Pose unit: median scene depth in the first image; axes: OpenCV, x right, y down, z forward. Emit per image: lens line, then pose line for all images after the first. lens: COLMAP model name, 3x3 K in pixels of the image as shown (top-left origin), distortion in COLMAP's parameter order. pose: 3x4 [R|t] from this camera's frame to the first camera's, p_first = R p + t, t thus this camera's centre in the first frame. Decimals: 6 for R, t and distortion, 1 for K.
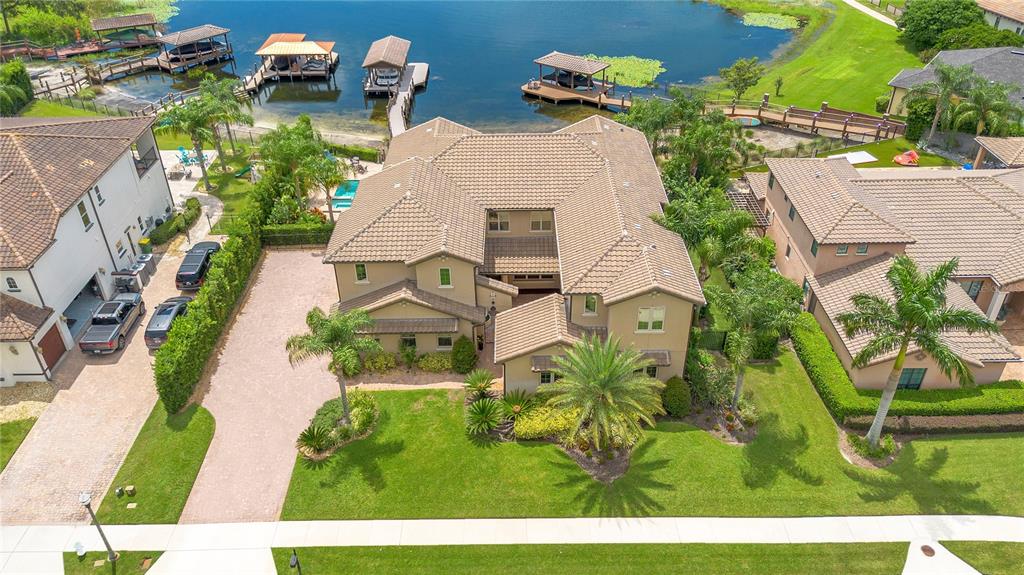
lens RADIAL K [[773.3, 0, 512.0], [0, 773.3, 287.5], [0, 0, 1]] dist [0.062536, -0.060903]
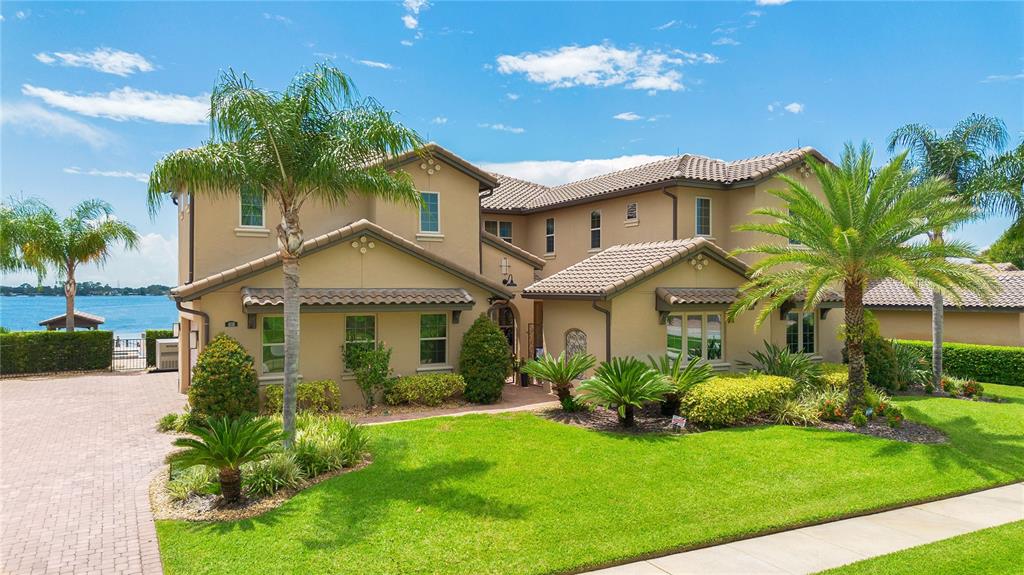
lens RADIAL K [[726.7, 0, 514.2], [0, 726.7, 285.9], [0, 0, 1]] dist [0.061921, -0.058678]
pose [[0.879712, 0.012451, 0.475344, -0.253463], [0.259456, 0.825164, -0.501784, 0.271873], [-0.398484, 0.564756, 0.722676, 0.612990]]
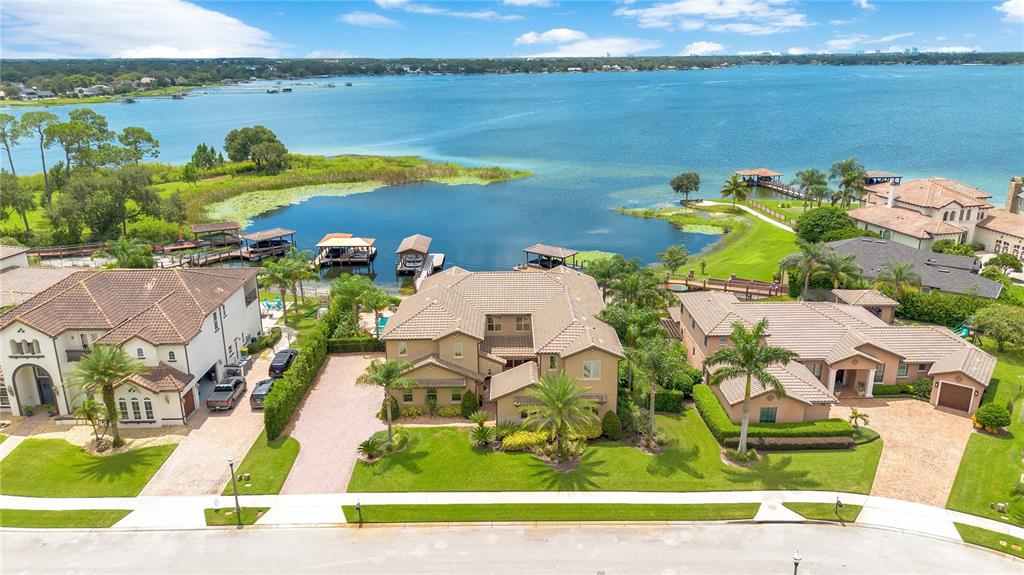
lens RADIAL K [[726.7, 0, 514.2], [0, 726.7, 285.9], [0, 0, 1]] dist [0.061921, -0.058678]
pose [[0.999987, 0.003053, 0.004170, 0.015933], [-0.001728, 0.957940, -0.286965, 0.258088], [-0.004870, 0.286954, 0.957932, -0.378921]]
